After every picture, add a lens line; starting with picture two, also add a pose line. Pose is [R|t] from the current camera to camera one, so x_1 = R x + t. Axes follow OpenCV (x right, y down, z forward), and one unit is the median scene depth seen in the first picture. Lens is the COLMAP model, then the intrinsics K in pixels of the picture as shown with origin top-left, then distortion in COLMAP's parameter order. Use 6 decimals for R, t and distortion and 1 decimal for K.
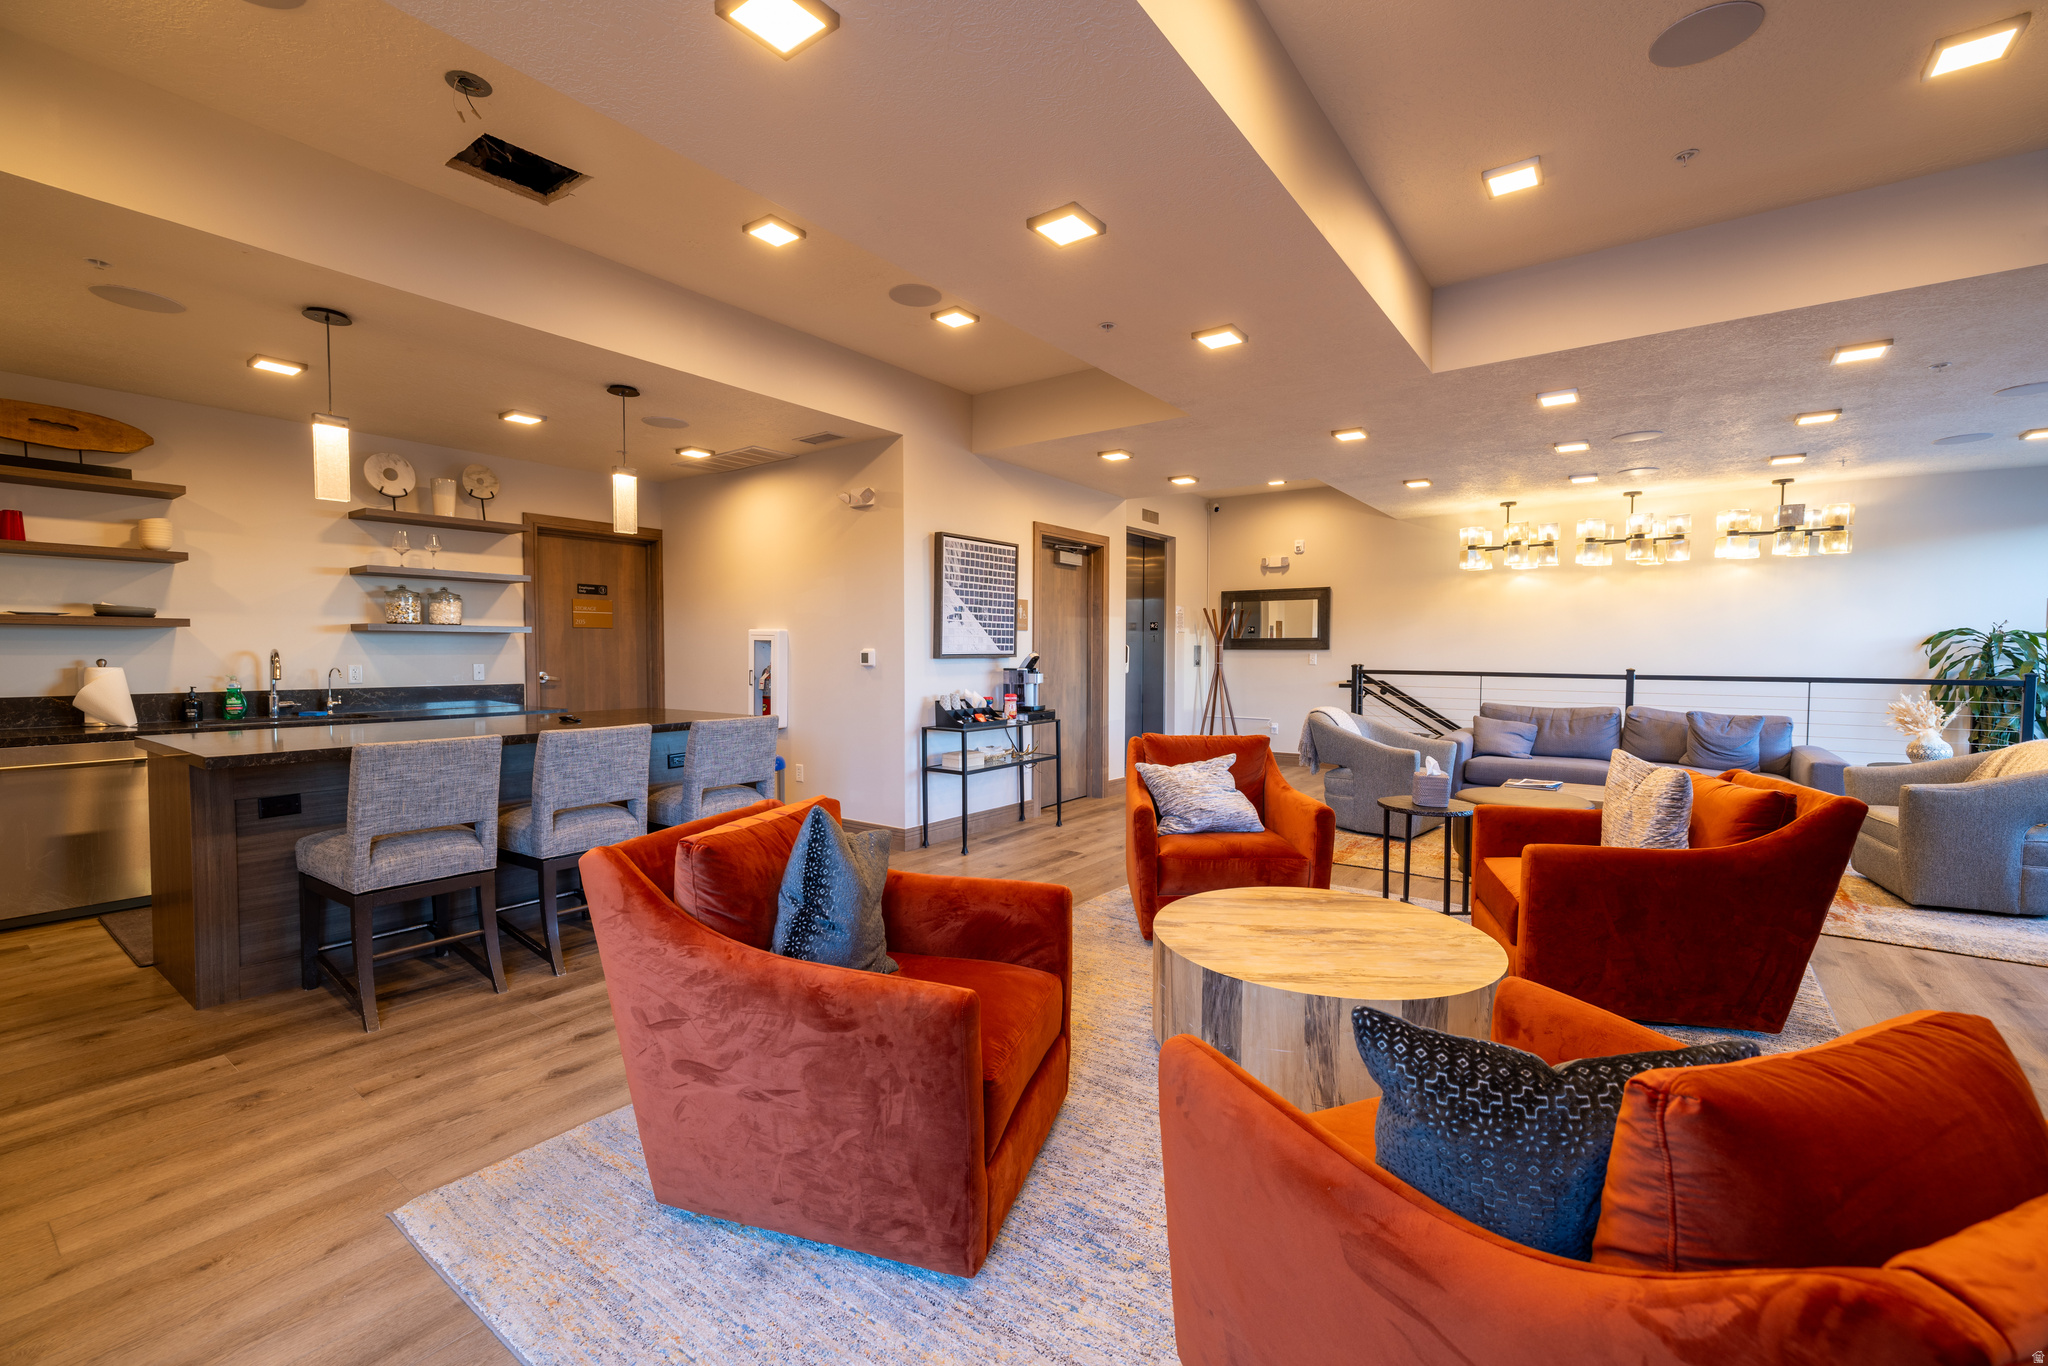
lens RADIAL K [[855.3, 0, 1033.1], [0, 855.3, 677.9], [0, 0, 1]] dist [0.001757, 0.000547]
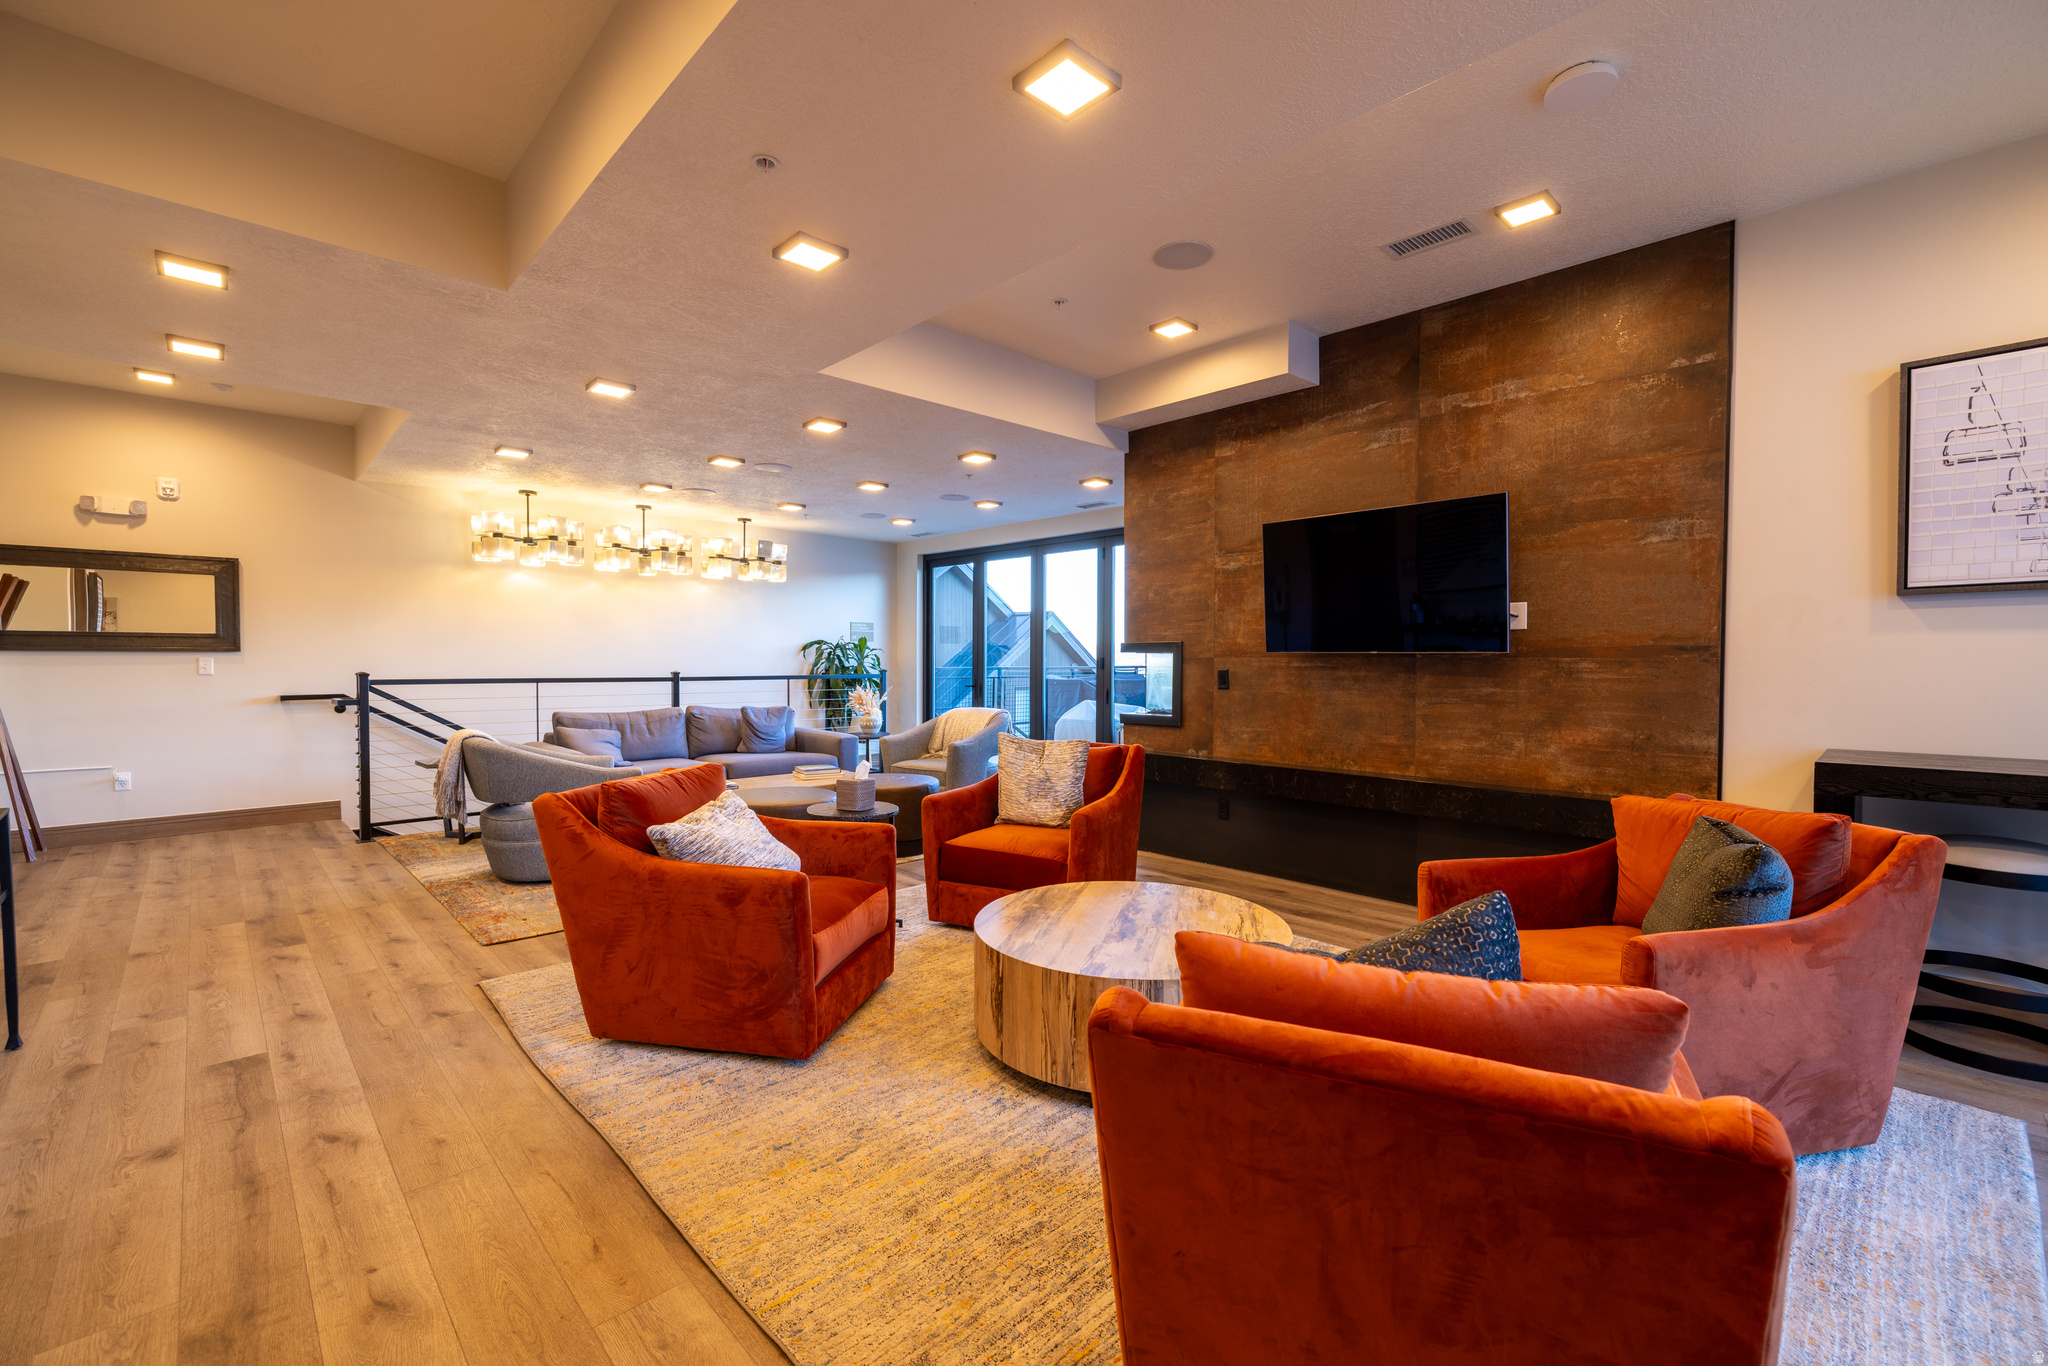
lens RADIAL K [[855.3, 0, 1033.1], [0, 855.3, 677.9], [0, 0, 1]] dist [0.001757, 0.000547]
pose [[0.173966, -0.024279, 0.984452, -0.289885], [0.028209, 0.999409, 0.019663, -0.011230], [-0.984348, 0.024349, 0.174548, 0.372368]]
